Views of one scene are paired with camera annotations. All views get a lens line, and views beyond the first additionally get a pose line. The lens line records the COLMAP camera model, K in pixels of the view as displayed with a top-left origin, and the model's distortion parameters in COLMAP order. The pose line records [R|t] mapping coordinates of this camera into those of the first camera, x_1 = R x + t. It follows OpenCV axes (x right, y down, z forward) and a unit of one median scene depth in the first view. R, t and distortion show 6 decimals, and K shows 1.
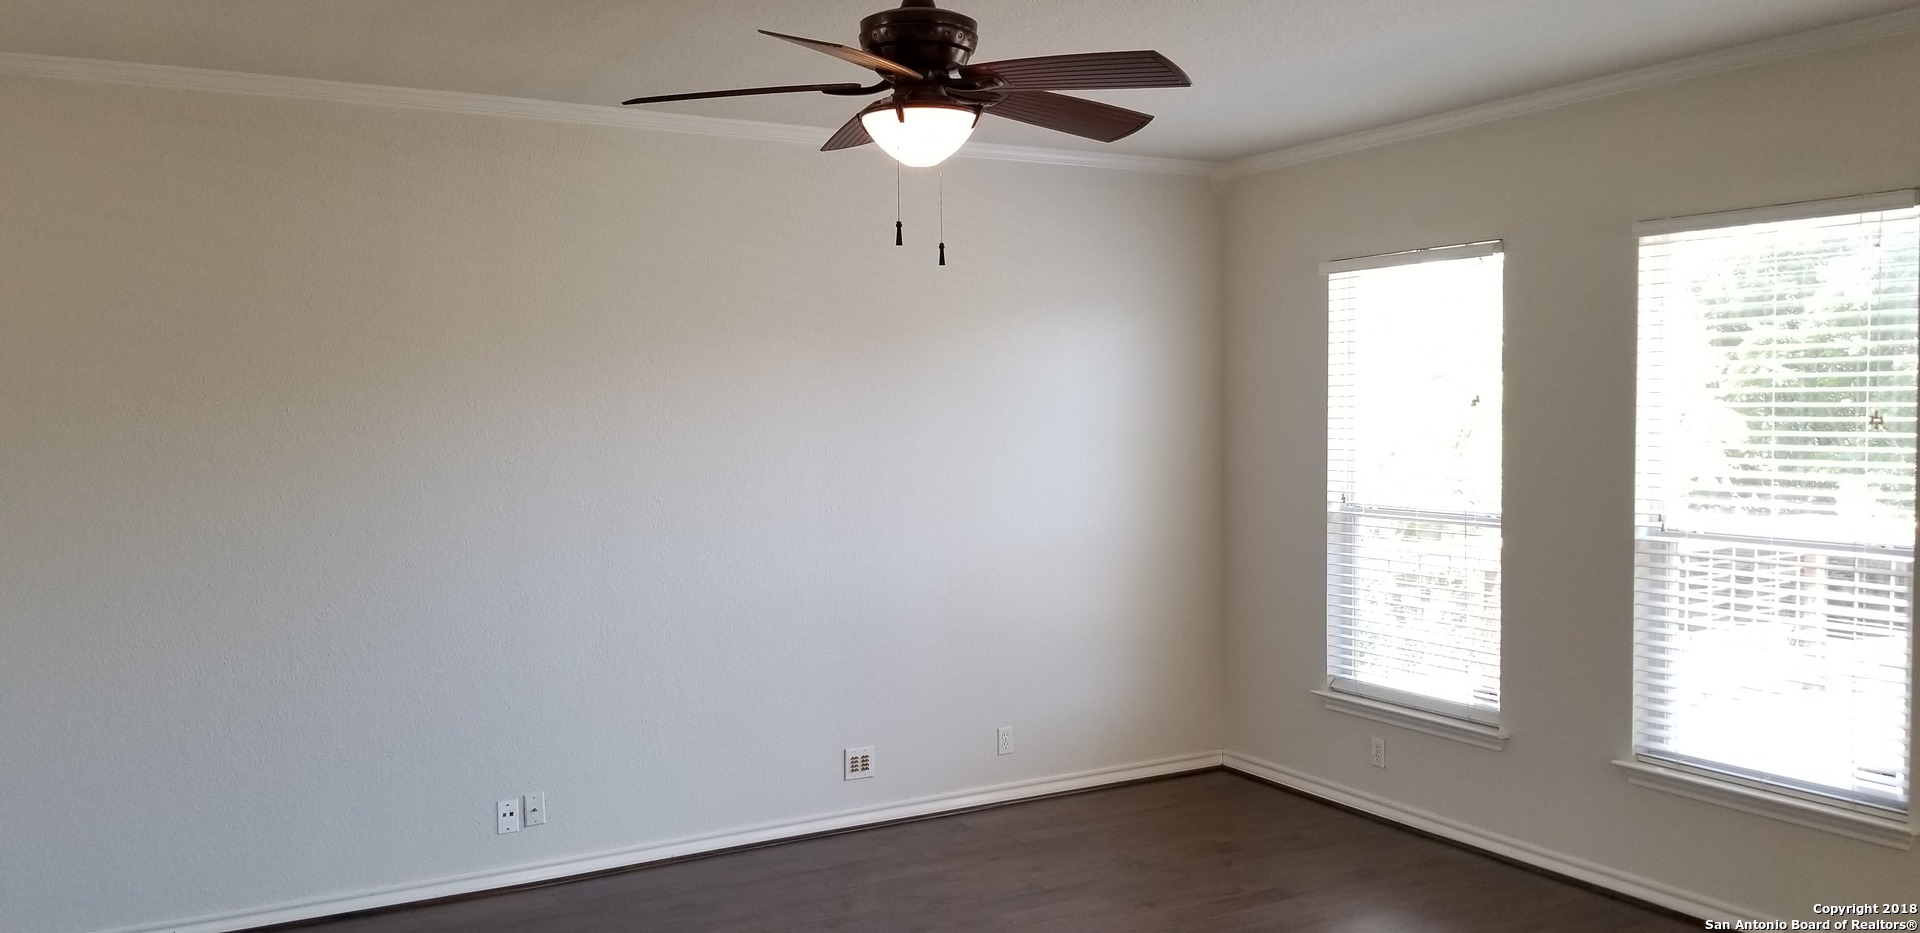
lens RADIAL K [[1506.3, 0, 977.5], [0, 1506.3, 461.5], [0, 0, 1]] dist [0.115370, -0.223076]
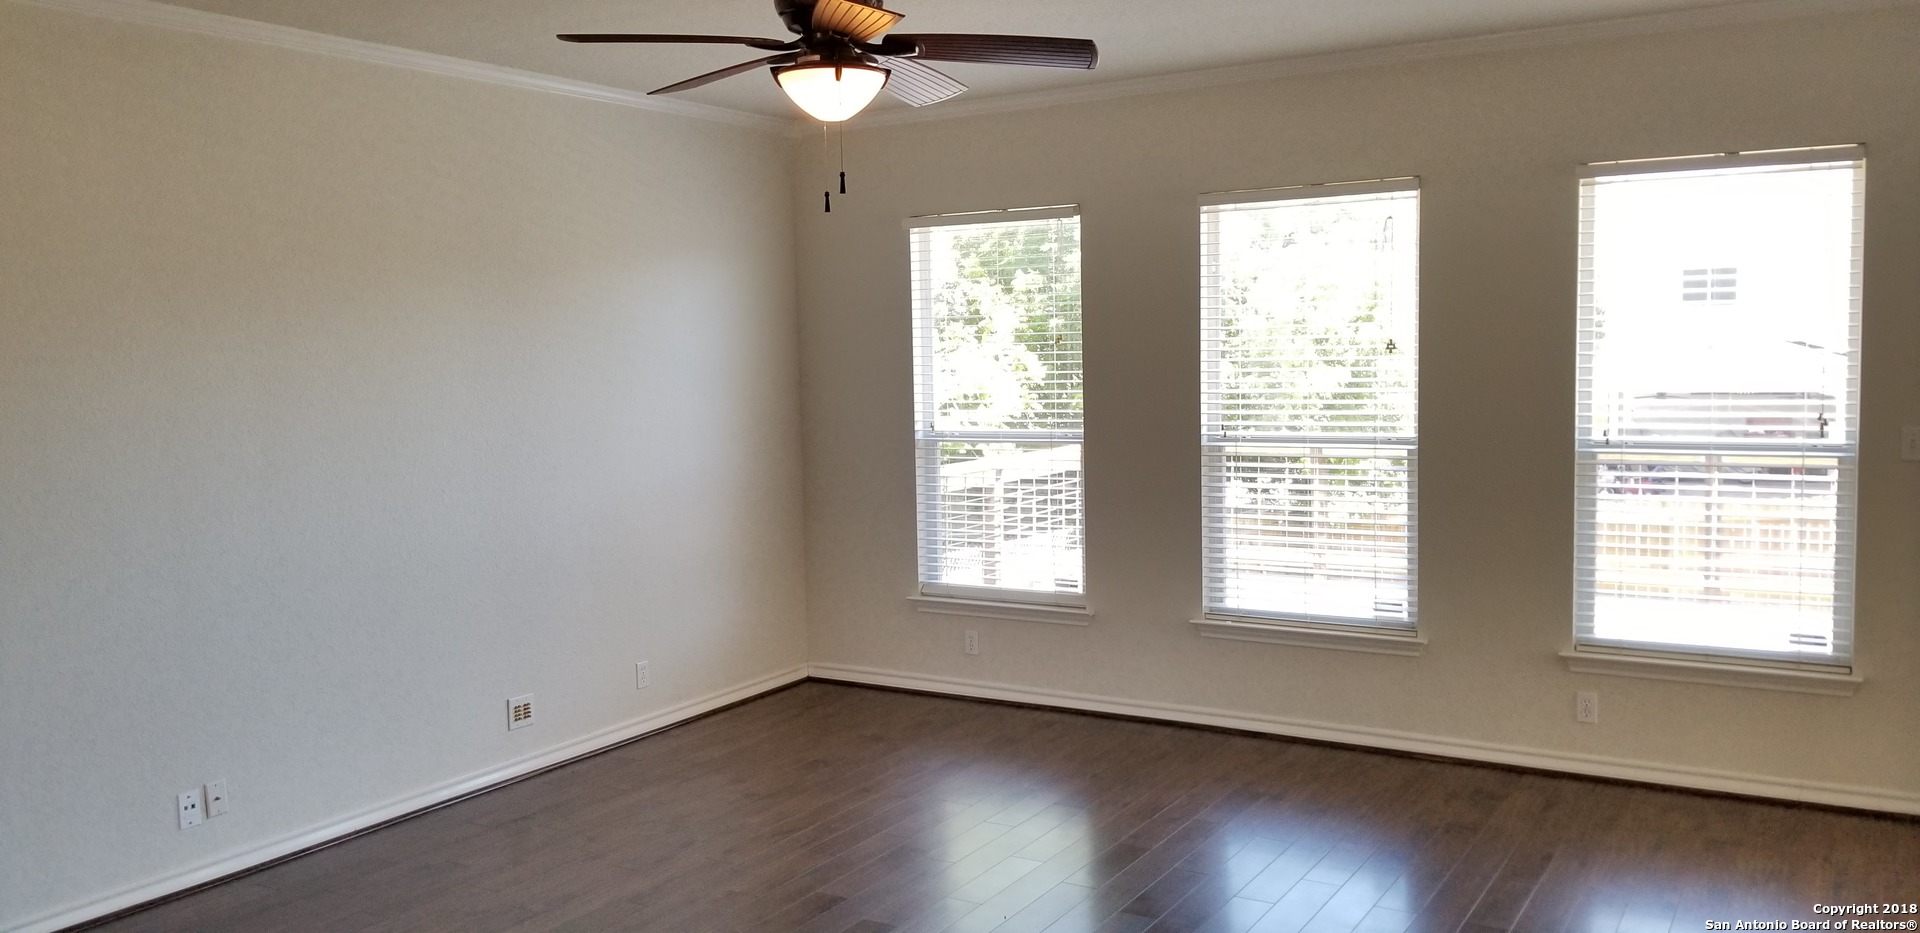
lens RADIAL K [[1506.3, 0, 977.5], [0, 1506.3, 461.5], [0, 0, 1]] dist [0.115370, -0.223076]
pose [[0.872590, -0.048714, 0.486018, -0.316279], [0.032999, 0.998620, 0.040846, 0.006273], [-0.487337, -0.019604, 0.872994, -0.008509]]
